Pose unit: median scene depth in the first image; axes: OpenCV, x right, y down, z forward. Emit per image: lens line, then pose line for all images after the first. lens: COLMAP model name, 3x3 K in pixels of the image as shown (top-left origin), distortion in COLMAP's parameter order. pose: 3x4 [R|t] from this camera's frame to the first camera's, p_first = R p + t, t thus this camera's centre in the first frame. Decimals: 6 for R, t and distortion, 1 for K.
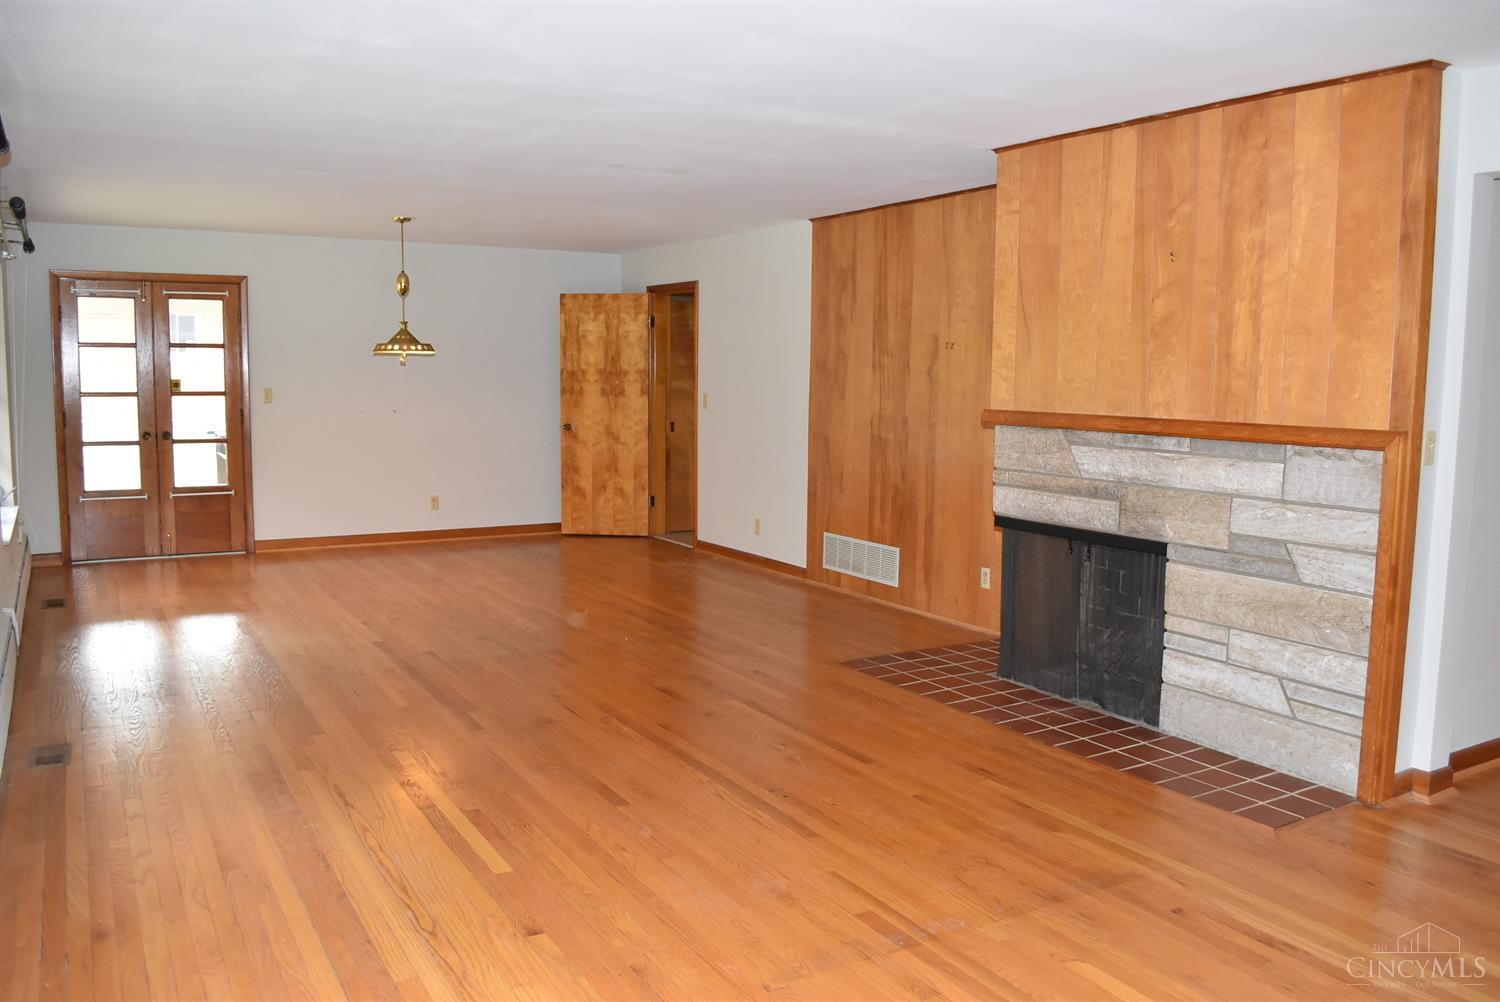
lens RADIAL K [[1203.5, 0, 743.2], [0, 1203.5, 505.0], [0, 0, 1]] dist [-0.065219, -0.005040]
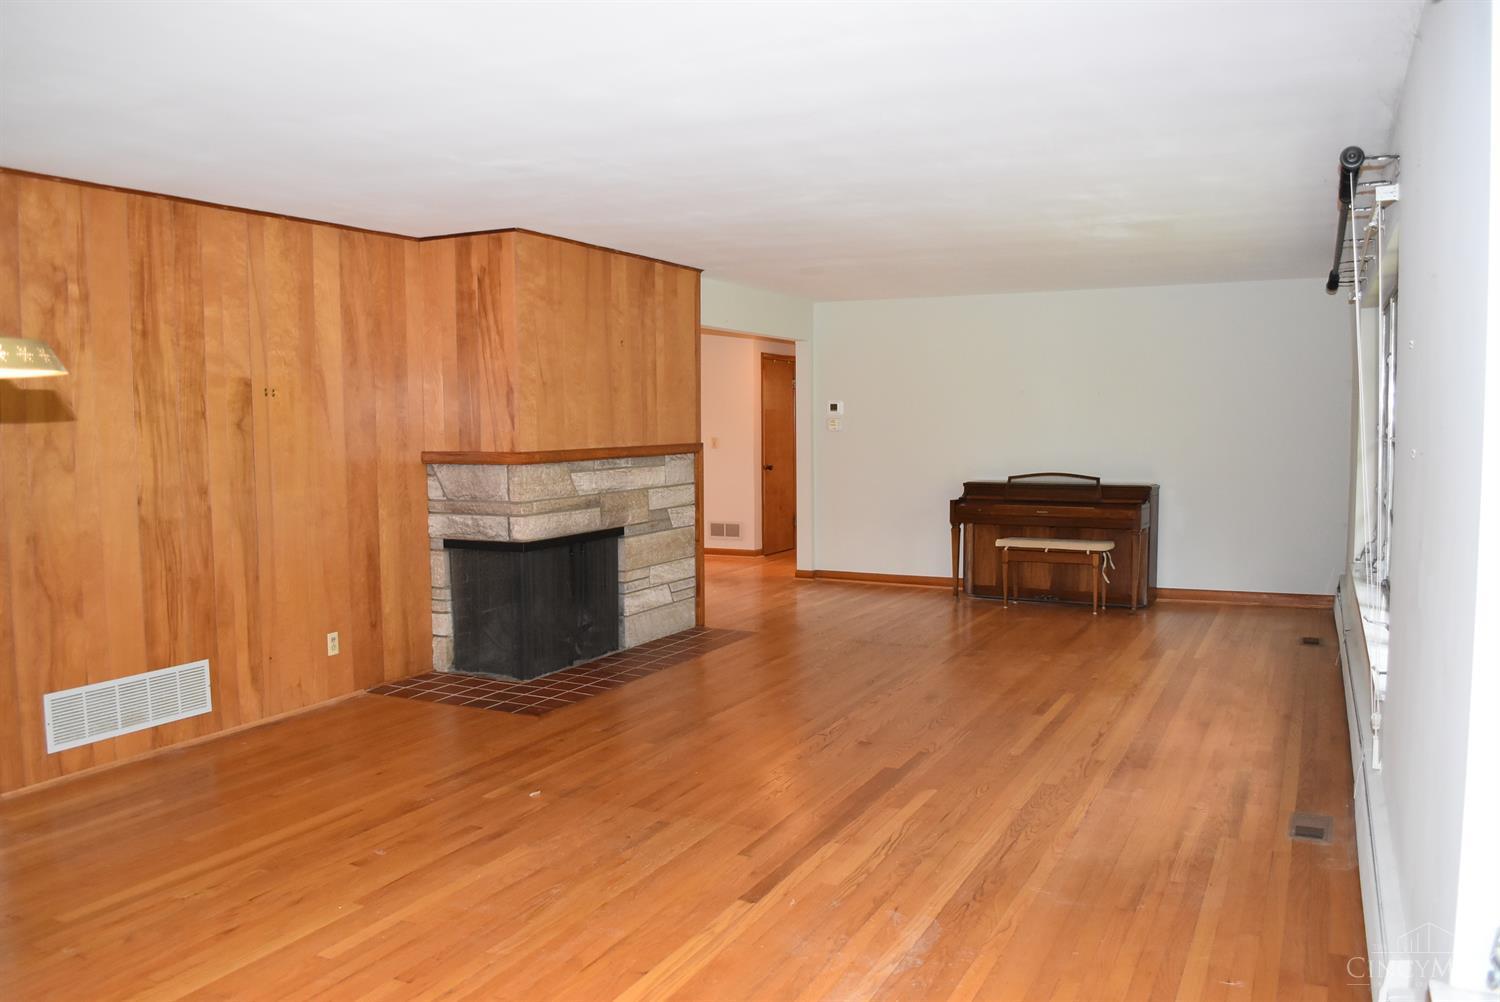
lens RADIAL K [[1203.5, 0, 743.2], [0, 1203.5, 505.0], [0, 0, 1]] dist [-0.065219, -0.005040]
pose [[-0.564114, -0.063211, 0.823274, -0.969385], [0.096293, 0.985226, 0.141627, -0.192402], [-0.820063, 0.159169, -0.549692, 1.638479]]
